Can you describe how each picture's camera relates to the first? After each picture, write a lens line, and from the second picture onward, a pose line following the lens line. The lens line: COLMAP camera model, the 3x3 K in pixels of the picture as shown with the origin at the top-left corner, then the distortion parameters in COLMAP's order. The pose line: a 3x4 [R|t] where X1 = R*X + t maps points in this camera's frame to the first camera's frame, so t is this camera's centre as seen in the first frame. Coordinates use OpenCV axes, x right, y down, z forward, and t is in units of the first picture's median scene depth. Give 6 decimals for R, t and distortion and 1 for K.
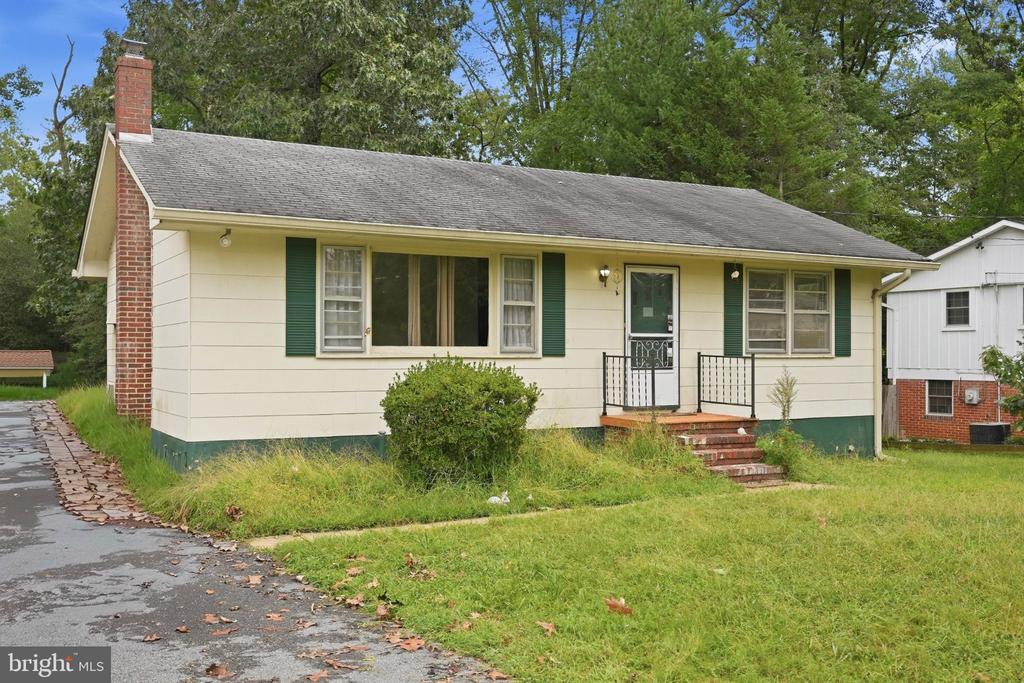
lens RADIAL K [[1021.0, 0, 512.7], [0, 1021.0, 342.0], [0, 0, 1]] dist [0.008701, 0.000000]
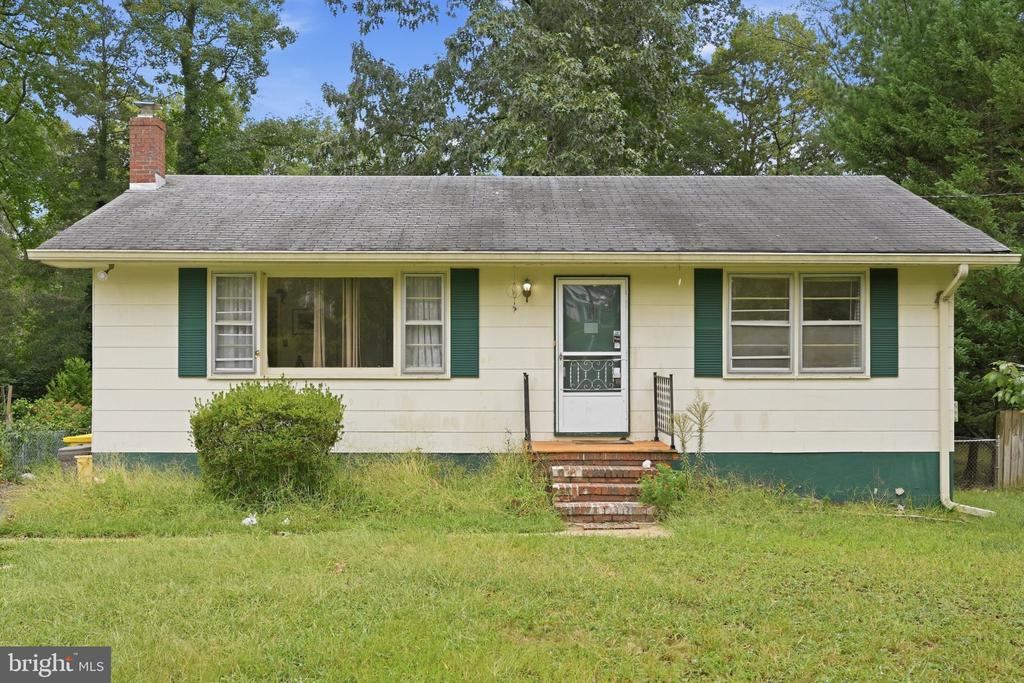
lens RADIAL K [[1021.0, 0, 512.4], [0, 1021.0, 345.4], [0, 0, 1]] dist [0.008701, 0.000000]
pose [[0.879020, -0.015735, -0.476525, 0.531877], [0.007473, 0.999787, -0.019228, 0.002932], [0.476726, 0.013340, 0.878951, 0.184677]]
